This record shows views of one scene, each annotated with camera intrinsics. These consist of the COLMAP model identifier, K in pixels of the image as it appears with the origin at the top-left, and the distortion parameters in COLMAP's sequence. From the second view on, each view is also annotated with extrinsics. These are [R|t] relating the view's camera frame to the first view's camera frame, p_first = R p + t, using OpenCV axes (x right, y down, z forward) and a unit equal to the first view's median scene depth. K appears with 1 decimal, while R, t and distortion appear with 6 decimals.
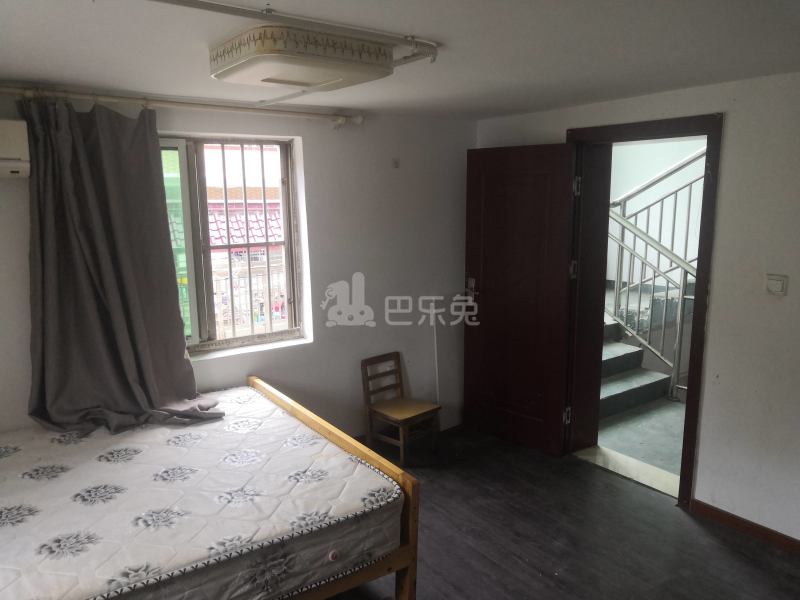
lens RADIAL K [[621.3, 0, 398.1], [0, 621.3, 301.6], [0, 0, 1]] dist [-0.004544, 0.004385]
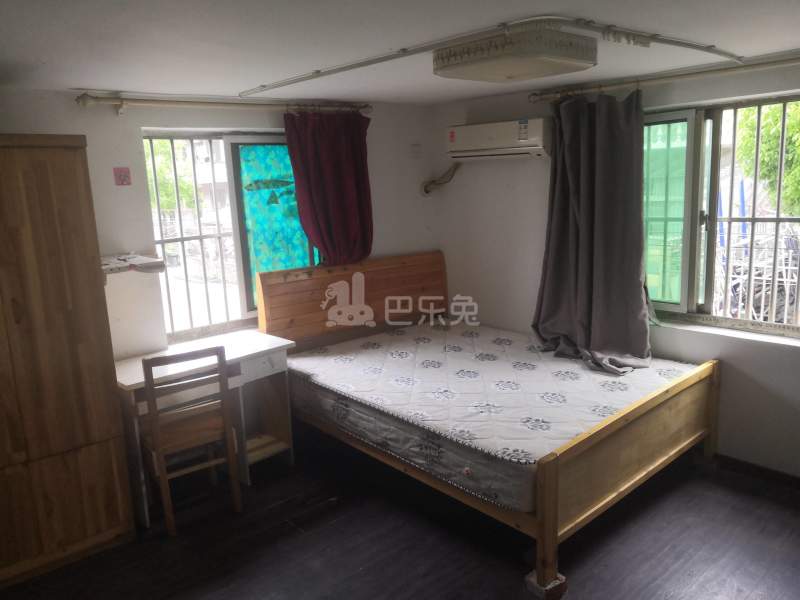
lens RADIAL K [[621.3, 0, 398.1], [0, 621.3, 301.6], [0, 0, 1]] dist [-0.004544, 0.004385]
pose [[0.108557, 0.192053, -0.975362, 0.740733], [-0.124191, 0.976094, 0.178375, -0.088416], [0.986302, 0.101767, 0.129813, 0.490670]]
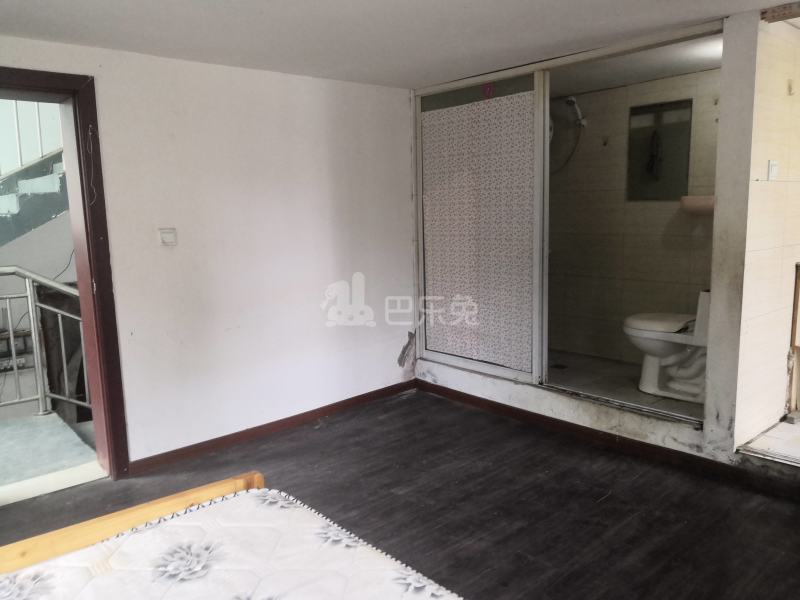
lens RADIAL K [[621.3, 0, 398.1], [0, 621.3, 301.6], [0, 0, 1]] dist [-0.004544, 0.004385]
pose [[-0.099966, -0.137951, 0.985381, -0.589149], [0.197243, 0.967941, 0.155519, -0.005444], [-0.975245, 0.209906, -0.069551, 0.668331]]
